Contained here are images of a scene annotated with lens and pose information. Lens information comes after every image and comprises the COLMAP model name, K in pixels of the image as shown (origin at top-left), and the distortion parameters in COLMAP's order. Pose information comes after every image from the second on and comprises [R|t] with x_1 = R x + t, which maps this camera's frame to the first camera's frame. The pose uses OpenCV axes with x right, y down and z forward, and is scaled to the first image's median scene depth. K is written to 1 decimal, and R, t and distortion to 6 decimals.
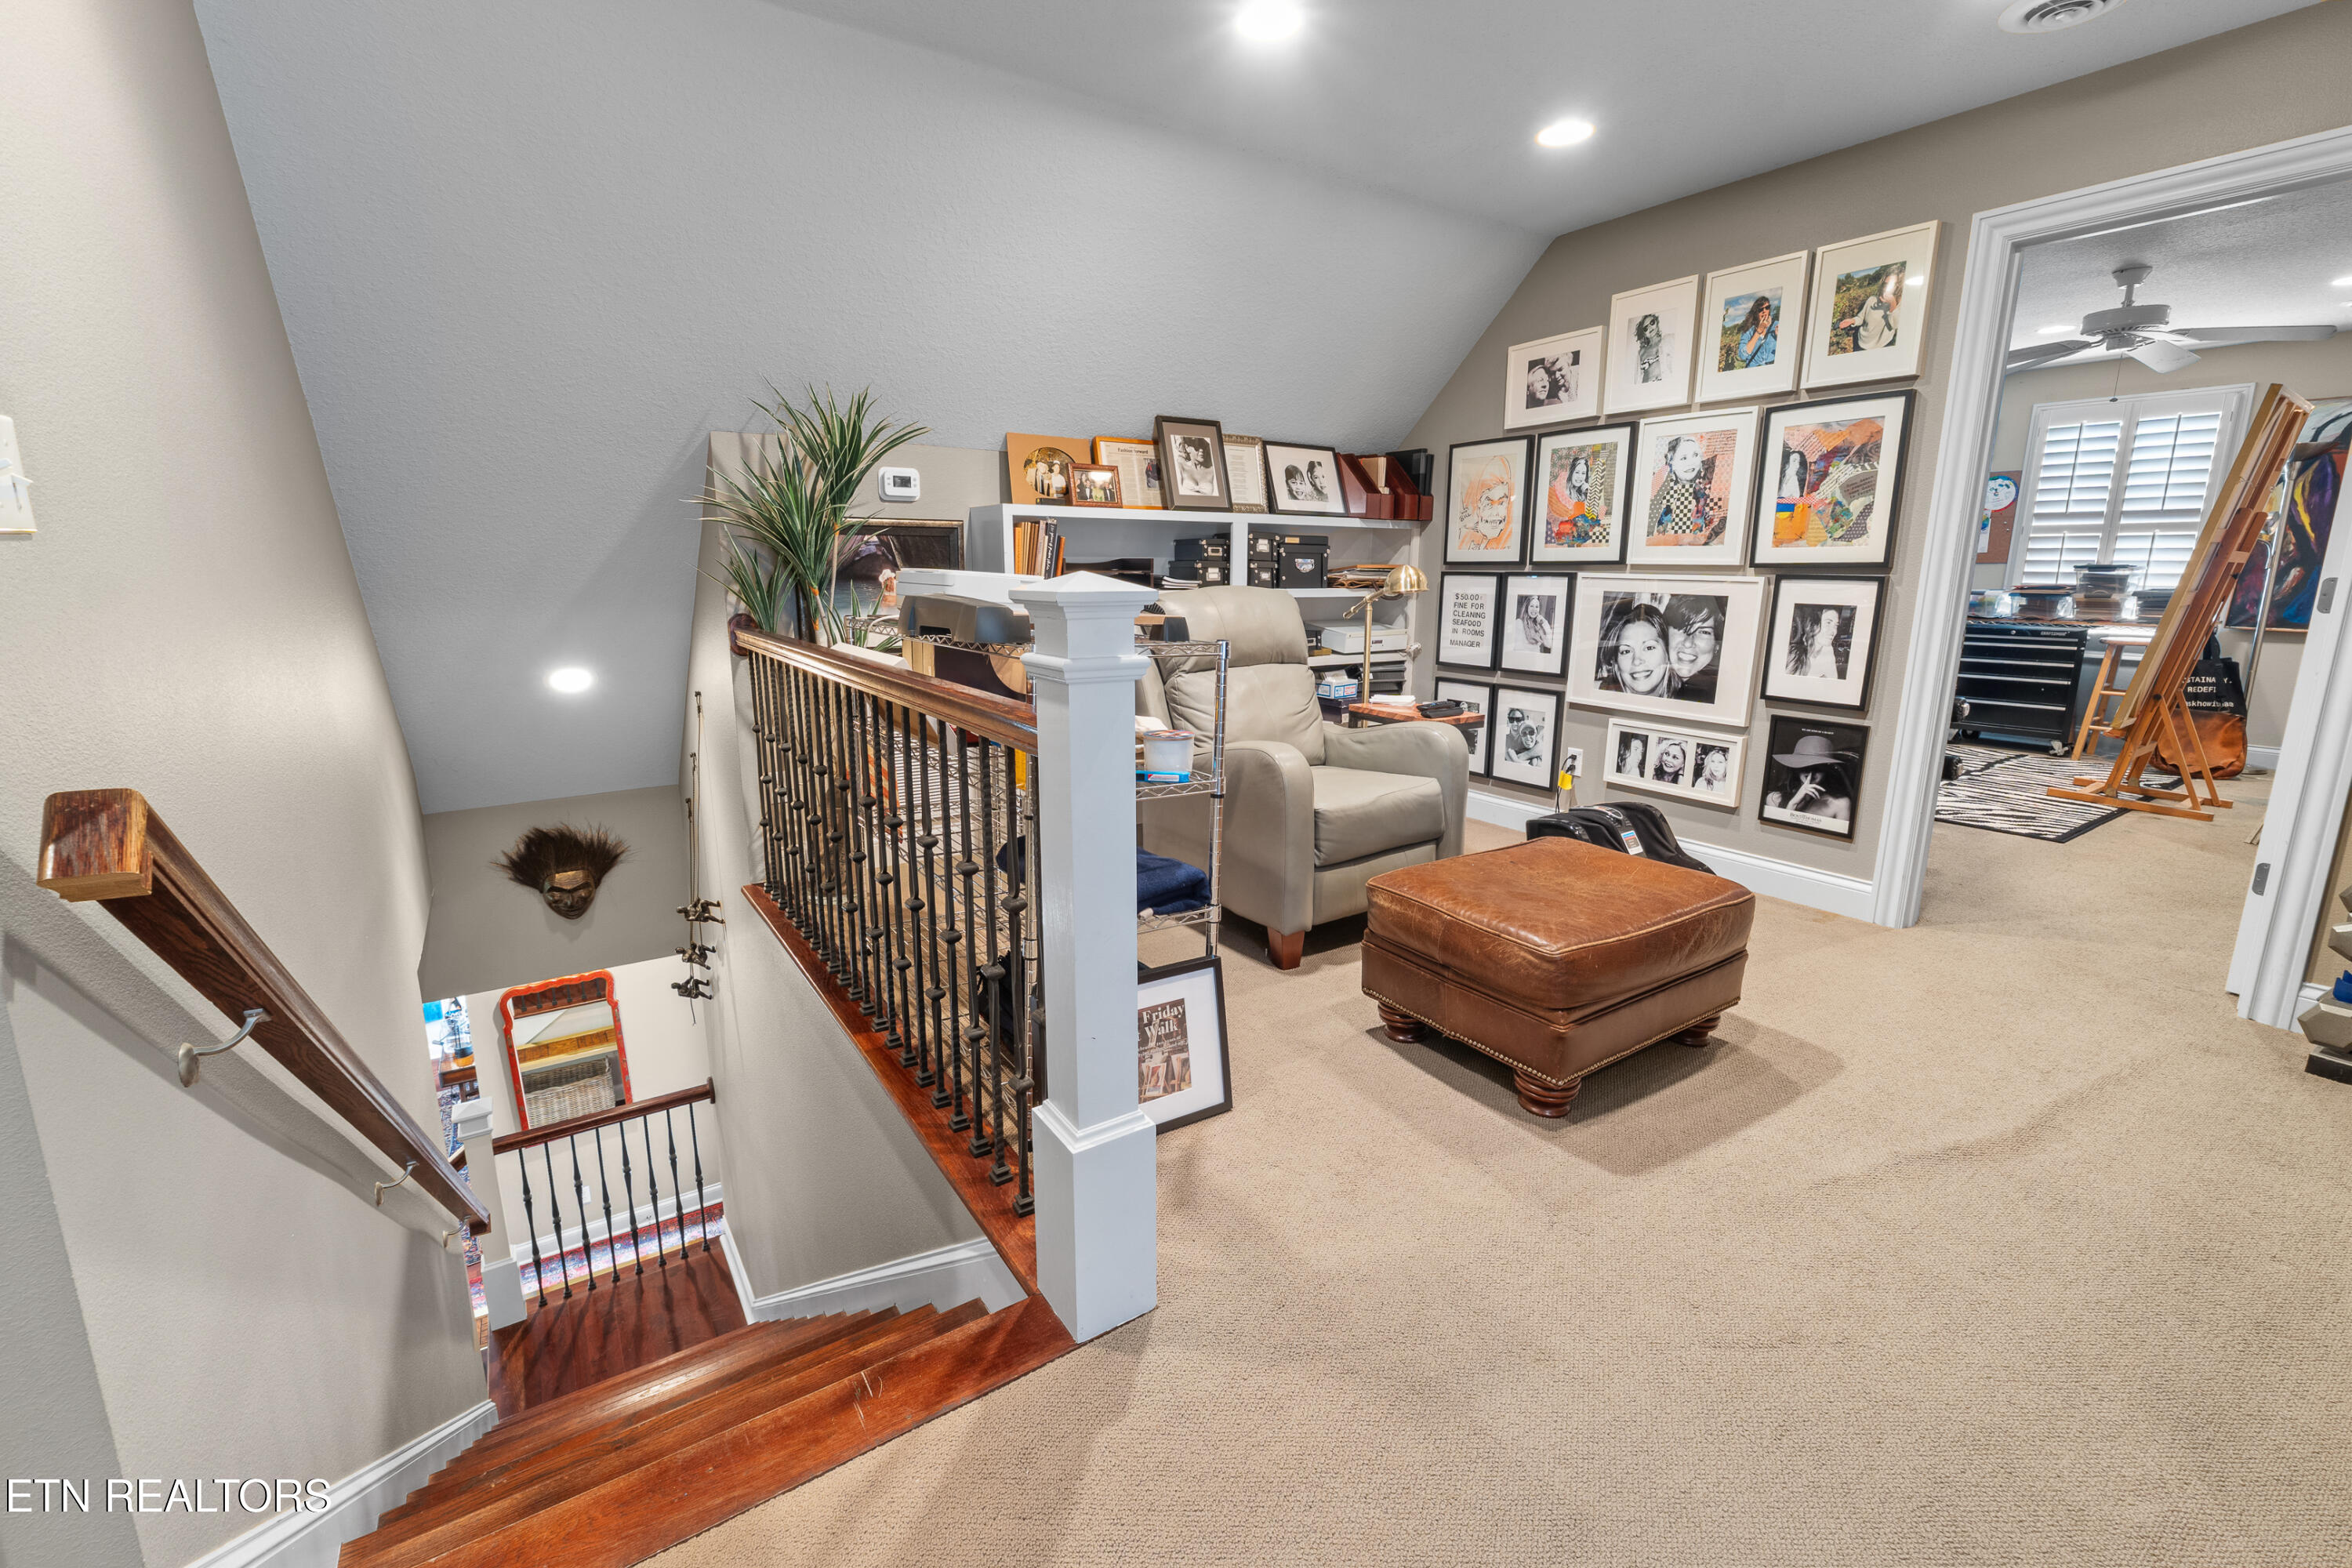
lens RADIAL K [[985.6, 0, 1177.0], [0, 985.6, 771.0], [0, 0, 1]] dist [-0.005858, -0.000114]
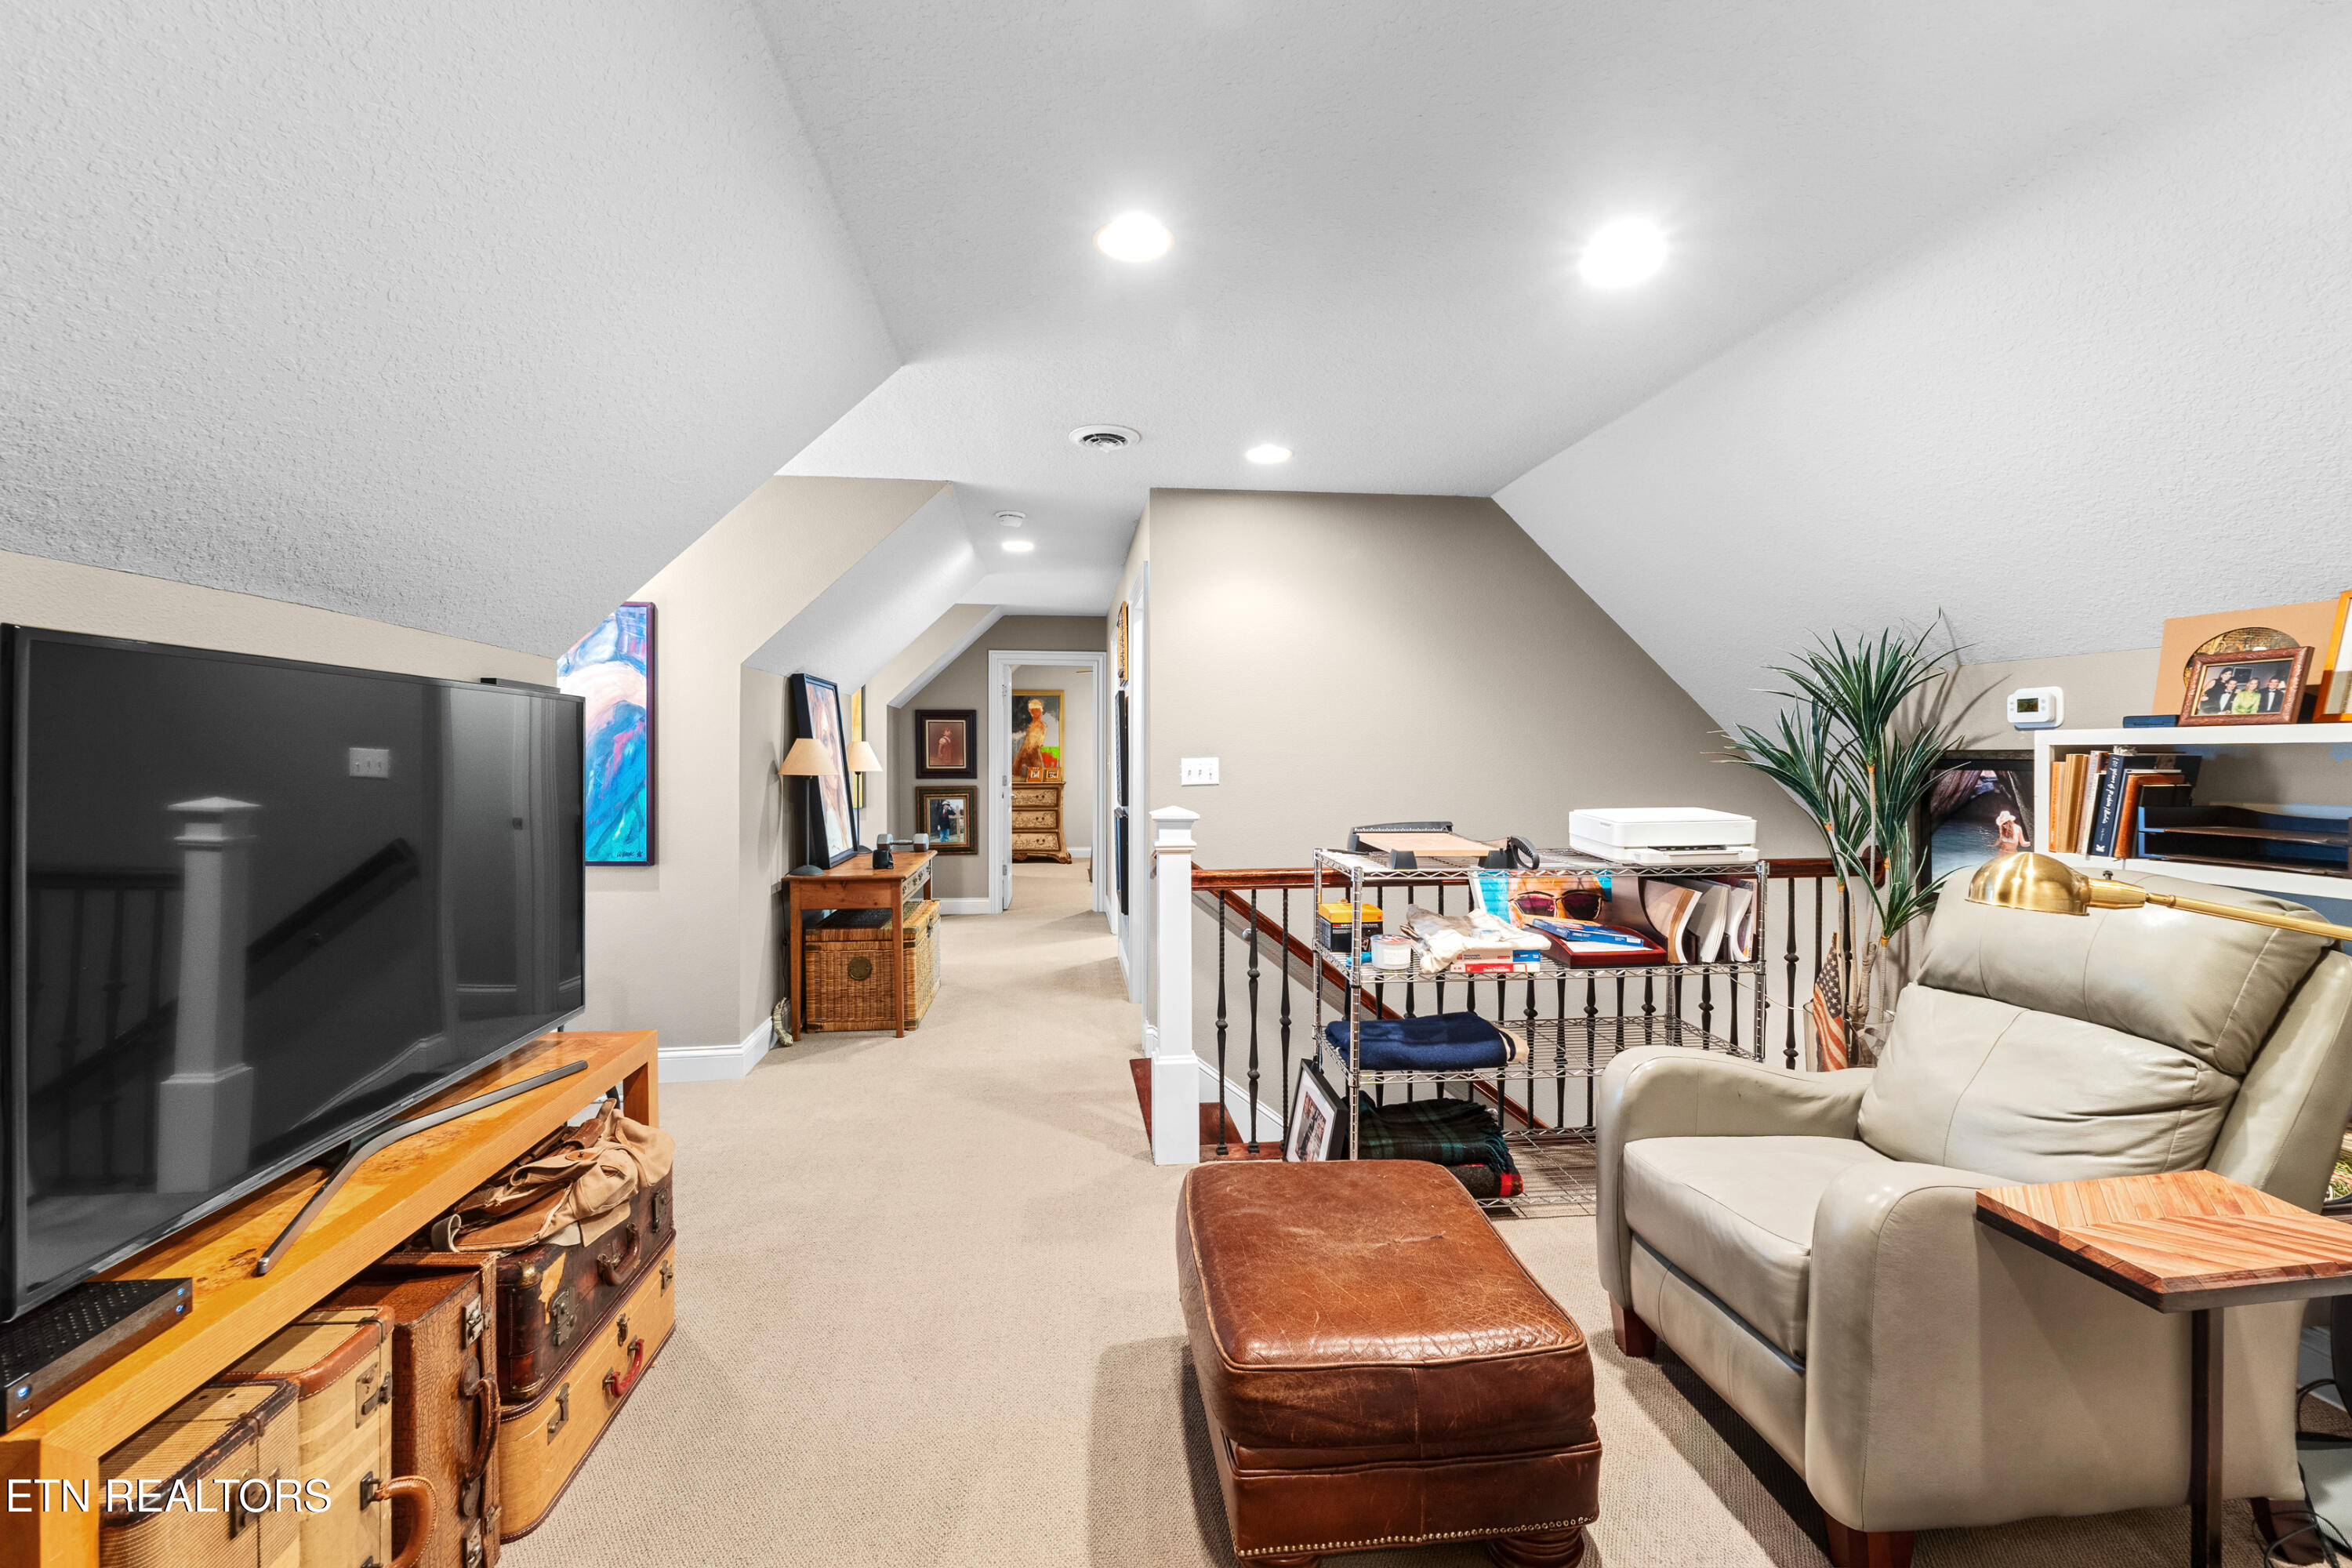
lens RADIAL K [[1004.4, 0, 1176.6], [0, 1004.4, 745.4], [0, 0, 1]] dist [-0.000488, -0.000280]
pose [[-0.457966, -0.011858, -0.888891, 0.728340], [-0.181703, 0.980050, 0.080541, -0.191026], [0.870202, 0.198399, -0.450984, 0.731183]]
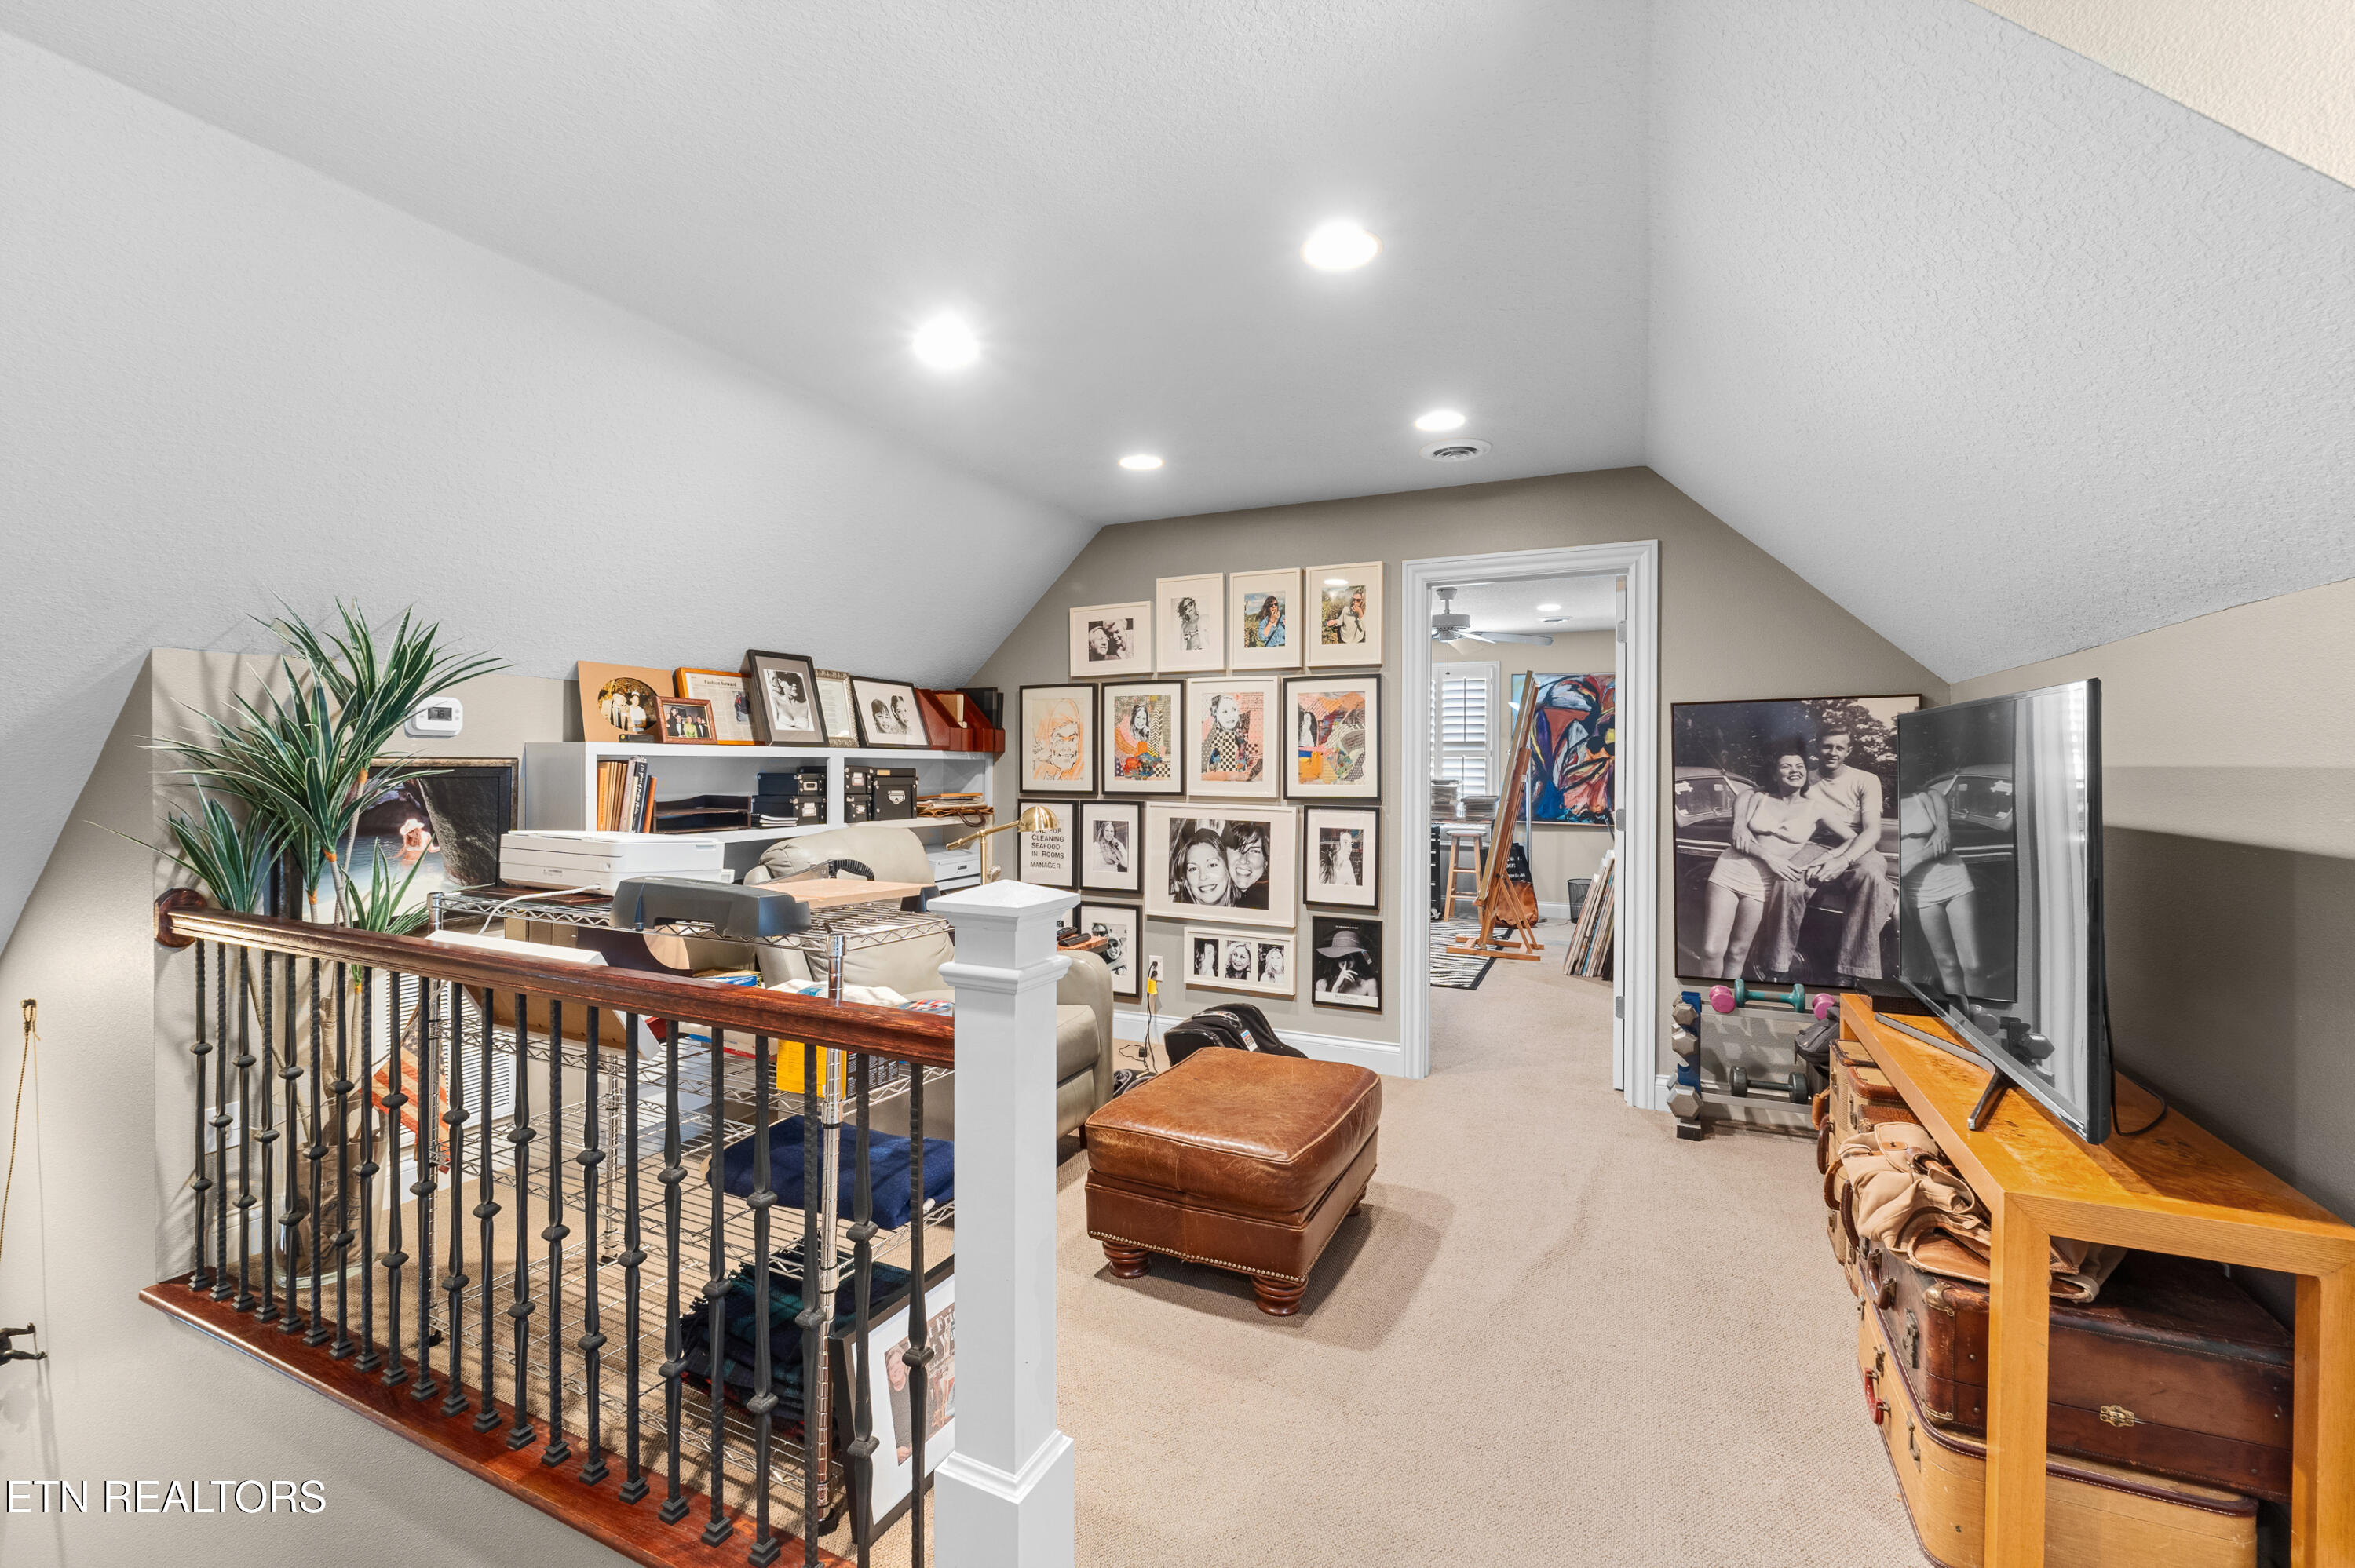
lens RADIAL K [[986.7, 0, 1178.5], [0, 986.7, 771.0], [0, 0, 1]] dist [-0.005858, -0.000114]
pose [[0.856846, -0.002988, 0.515564, -0.164853], [0.104137, 0.980376, -0.167389, -0.042257], [-0.504946, 0.197116, 0.840342, 0.004788]]
